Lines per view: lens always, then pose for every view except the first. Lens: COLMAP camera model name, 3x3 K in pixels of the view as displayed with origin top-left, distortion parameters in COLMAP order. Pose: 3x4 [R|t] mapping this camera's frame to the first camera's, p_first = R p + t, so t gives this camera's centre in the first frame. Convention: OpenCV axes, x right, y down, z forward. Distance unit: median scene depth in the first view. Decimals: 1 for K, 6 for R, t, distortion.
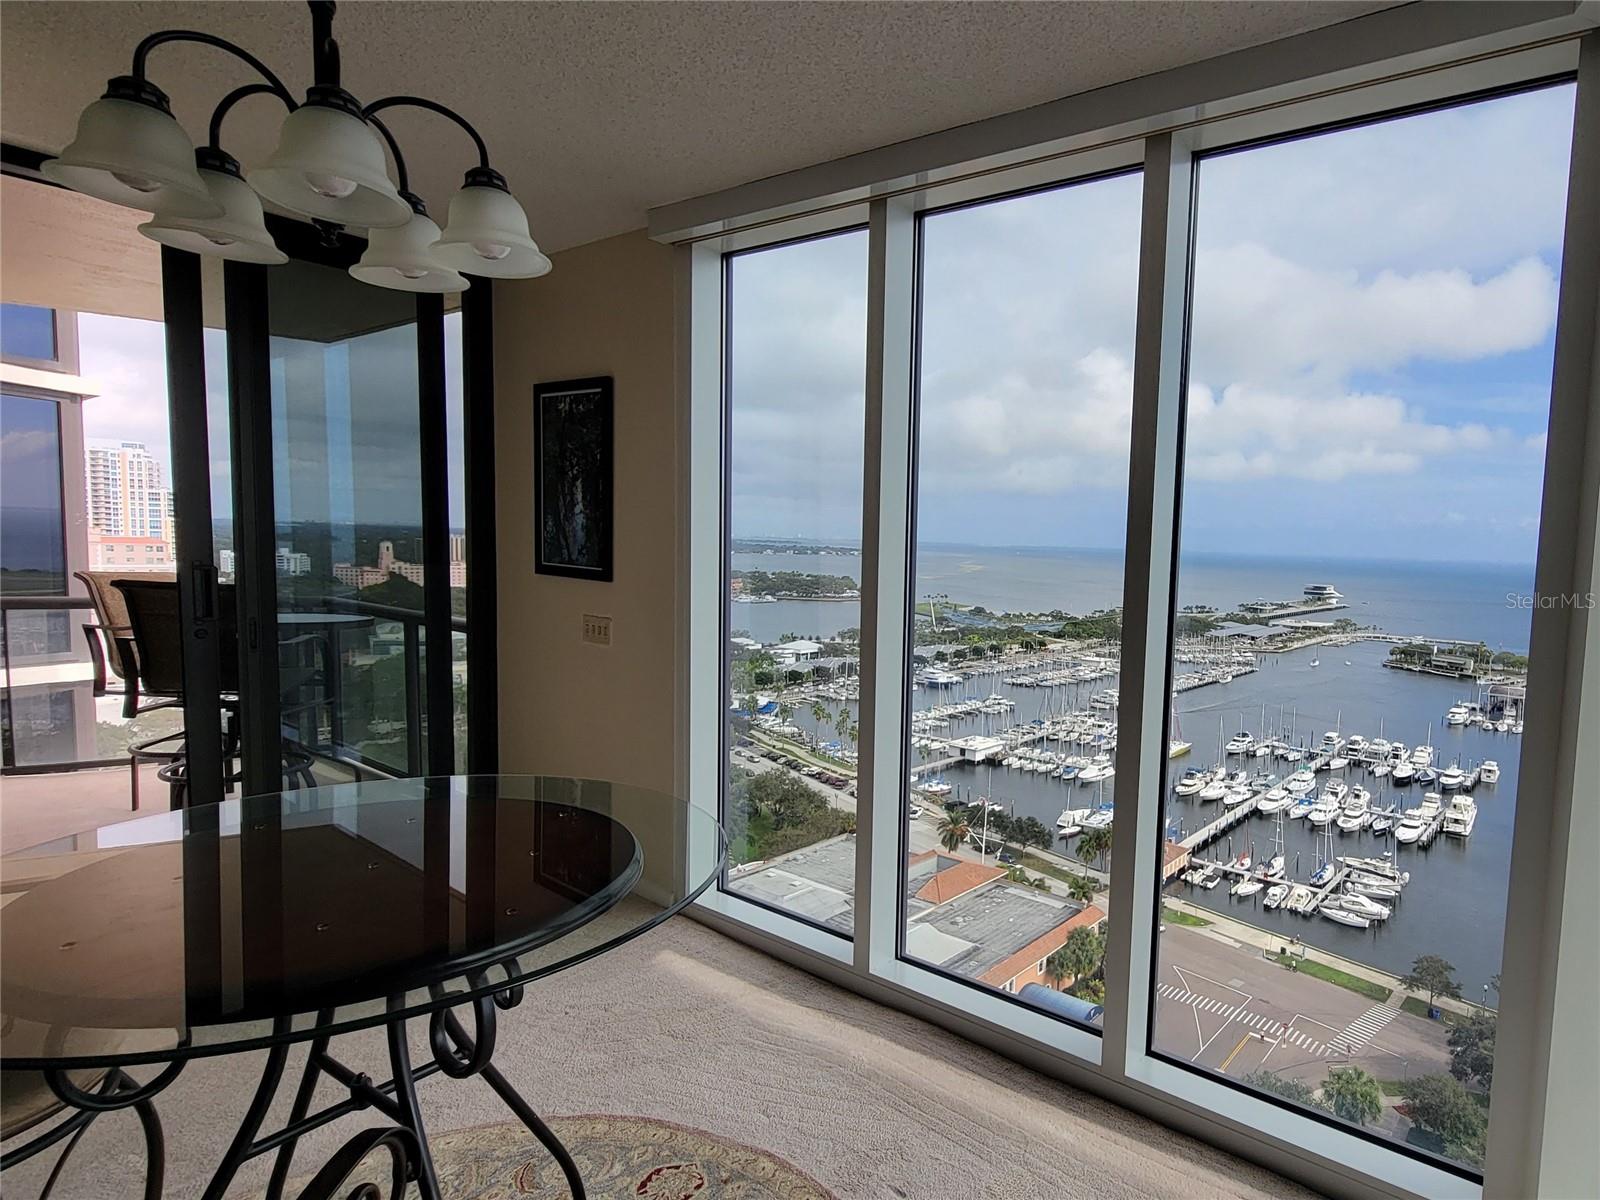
lens RADIAL K [[668.6, 0, 730.4], [0, 668.6, 590.3], [0, 0, 1]] dist [0.001580, 0.001174]
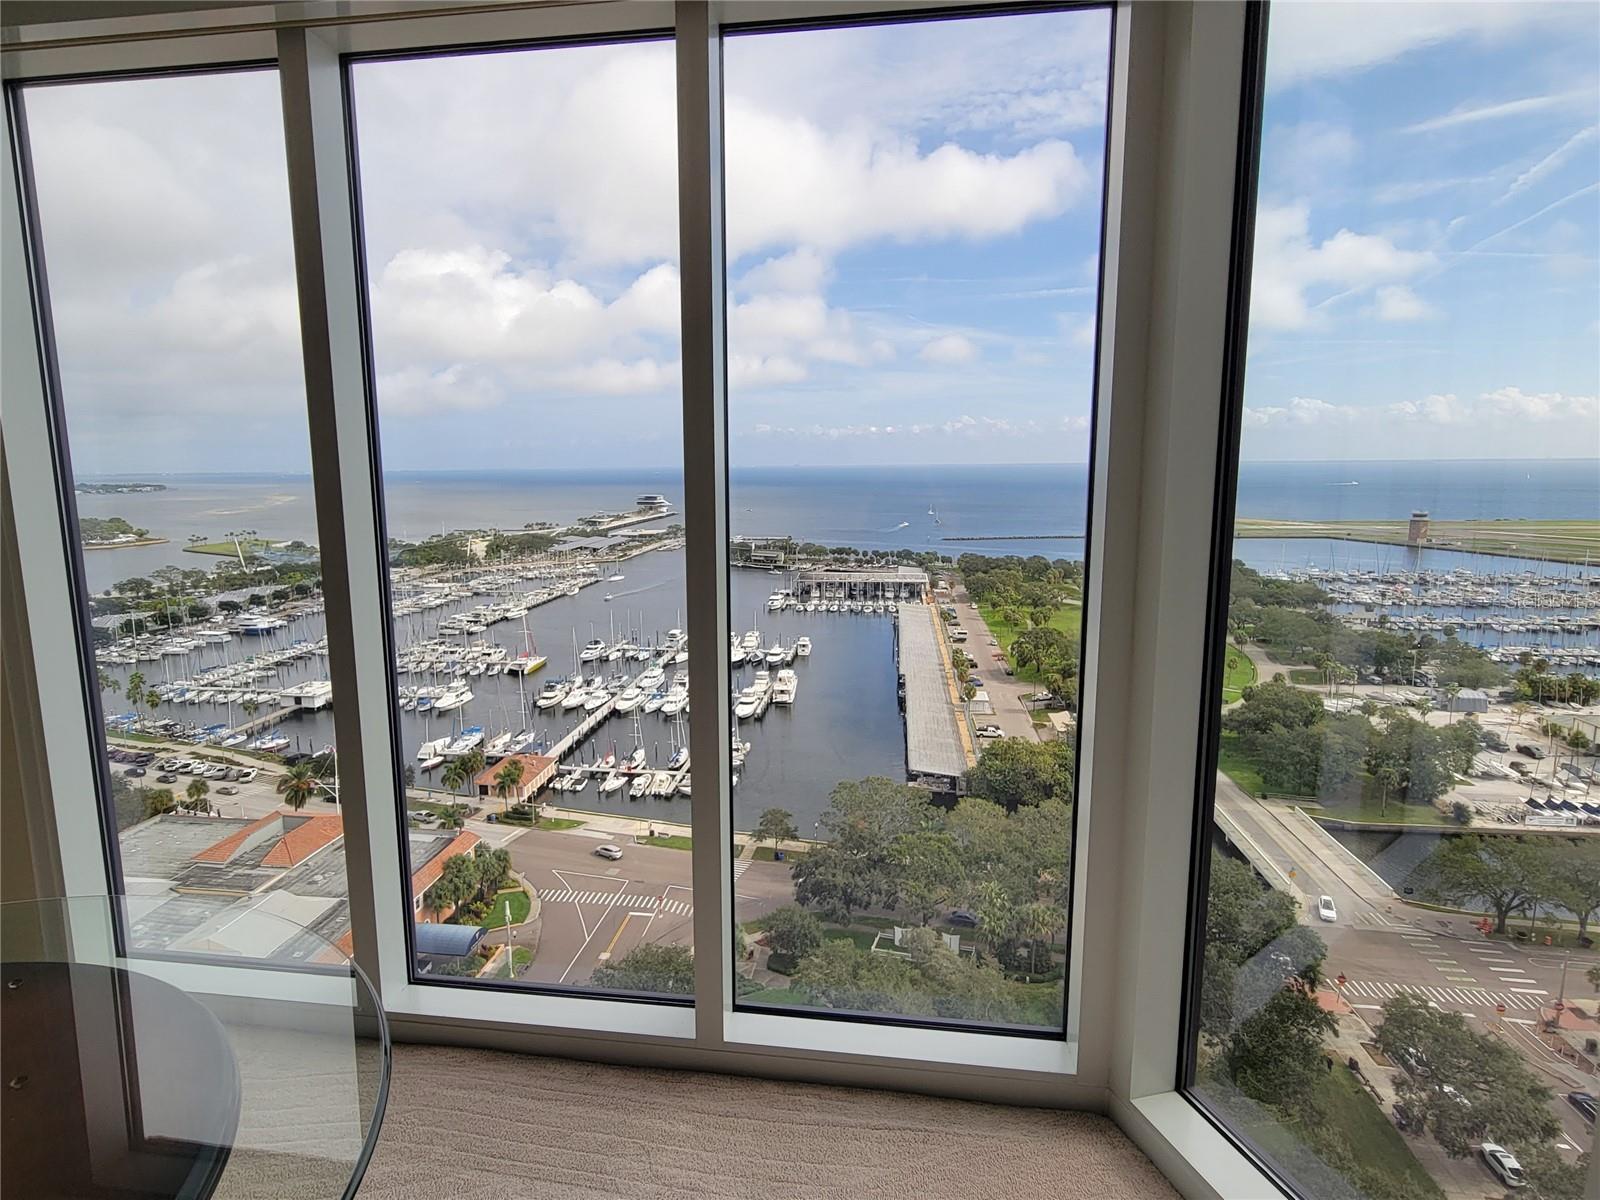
lens RADIAL K [[850.2, 0, 787.2], [0, 850.2, 607.8], [0, 0, 1]] dist [0.023550, -0.004764]
pose [[0.914732, -0.112297, 0.388144, 0.528026], [0.080556, 0.992004, 0.097158, 0.056298], [-0.395951, -0.057606, 0.916463, -0.339960]]
